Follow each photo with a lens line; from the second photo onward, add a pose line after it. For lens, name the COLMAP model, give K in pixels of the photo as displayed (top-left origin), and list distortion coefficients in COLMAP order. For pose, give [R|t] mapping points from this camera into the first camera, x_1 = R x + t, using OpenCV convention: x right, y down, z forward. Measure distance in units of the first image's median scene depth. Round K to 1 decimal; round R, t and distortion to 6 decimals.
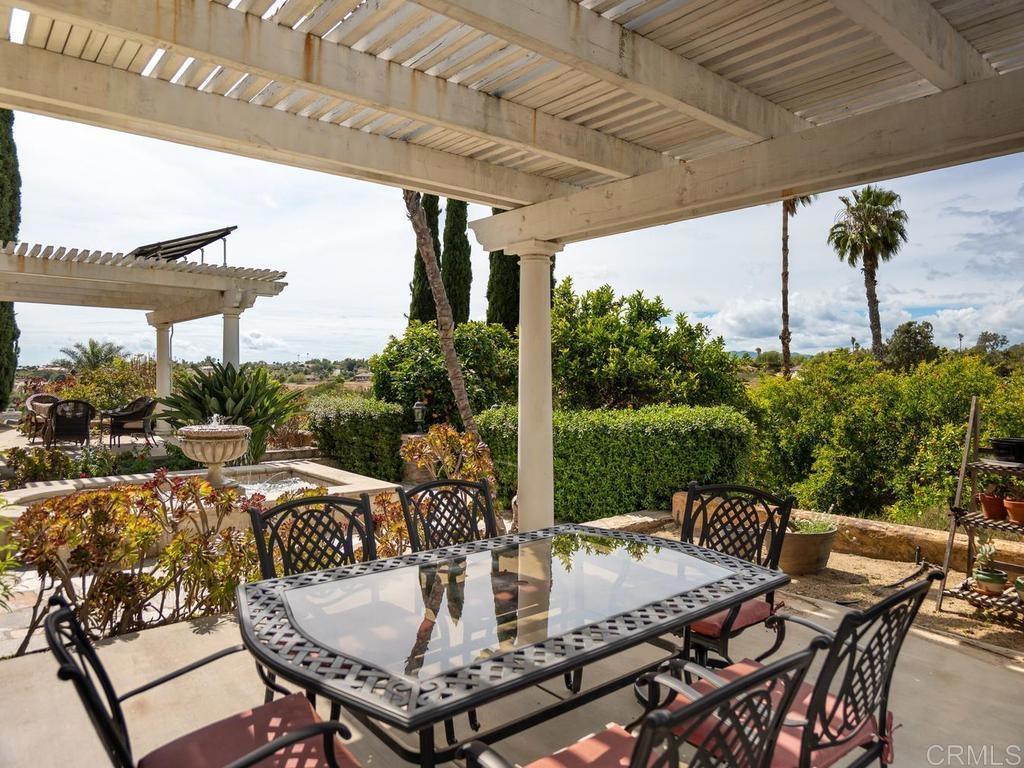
lens RADIAL K [[672.1, 0, 521.9], [0, 672.1, 385.0], [0, 0, 1]] dist [-0.045505, 0.045260]
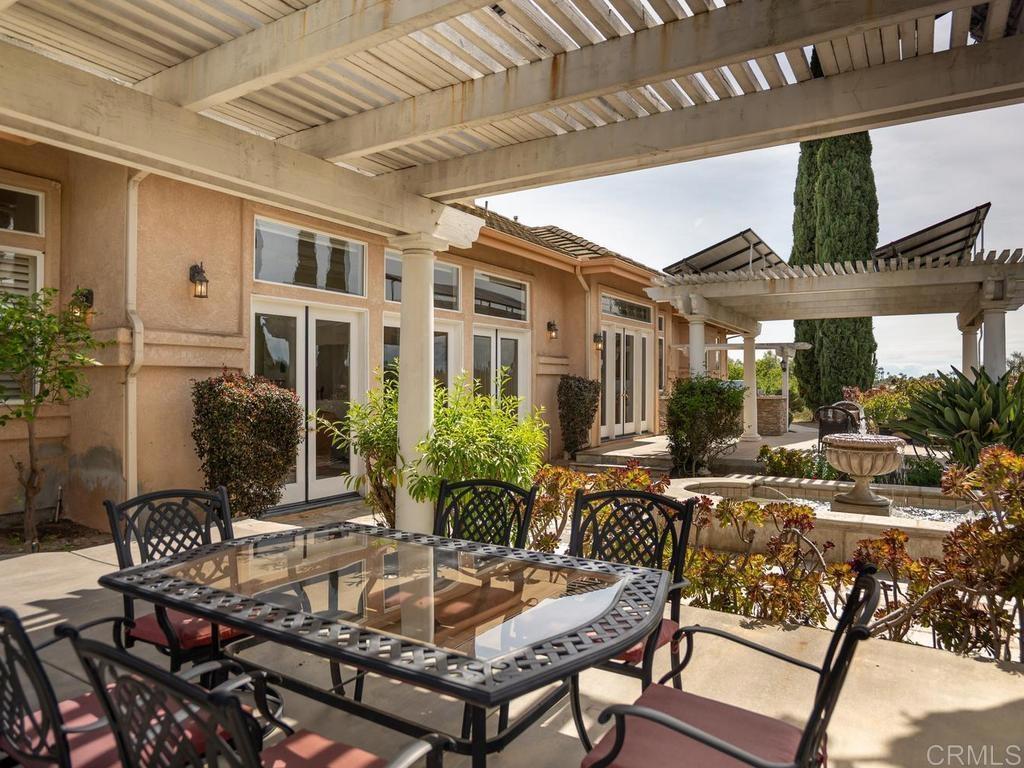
lens RADIAL K [[683.6, 0, 499.4], [0, 683.6, 381.2], [0, 0, 1]] dist [-0.010221, -0.002878]
pose [[0.276758, -0.009735, -0.960890, 0.159994], [-0.014023, 0.999801, -0.014168, 0.003849], [0.960837, 0.017396, 0.276566, 0.138578]]
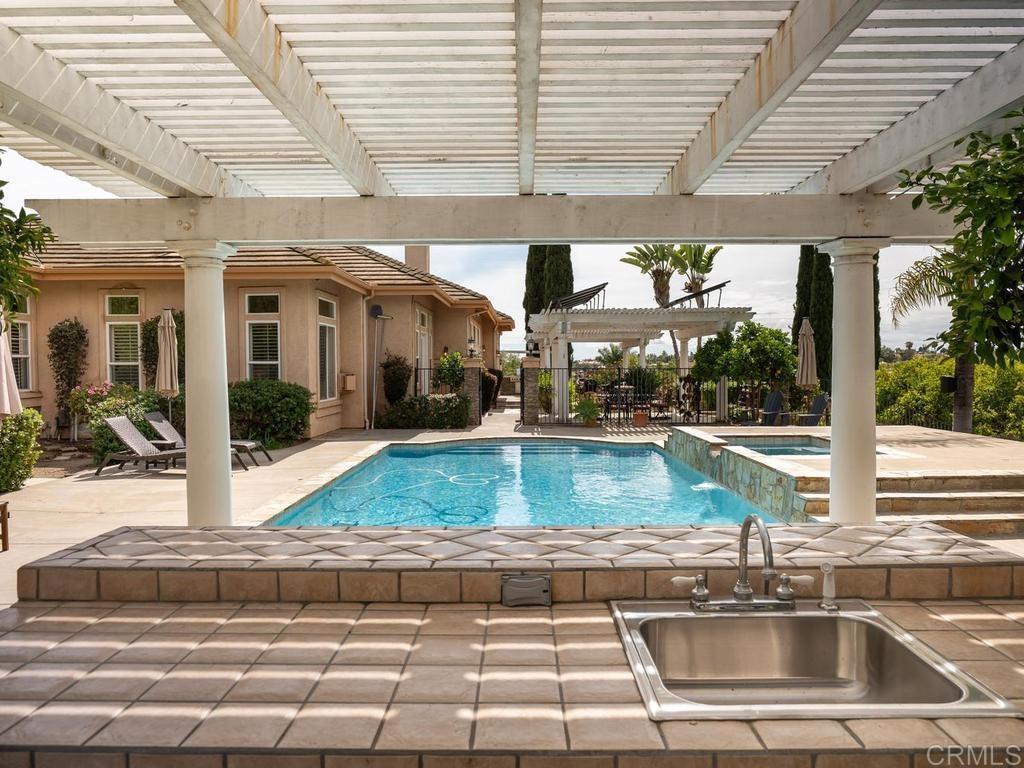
lens RADIAL K [[672.1, 0, 521.9], [0, 672.1, 385.0], [0, 0, 1]] dist [-0.045505, 0.045260]
pose [[0.746890, 0.012013, -0.664839, 0.792113], [-0.000615, 0.999849, 0.017376, 0.003592], [0.664948, -0.012569, 0.746784, -1.070869]]
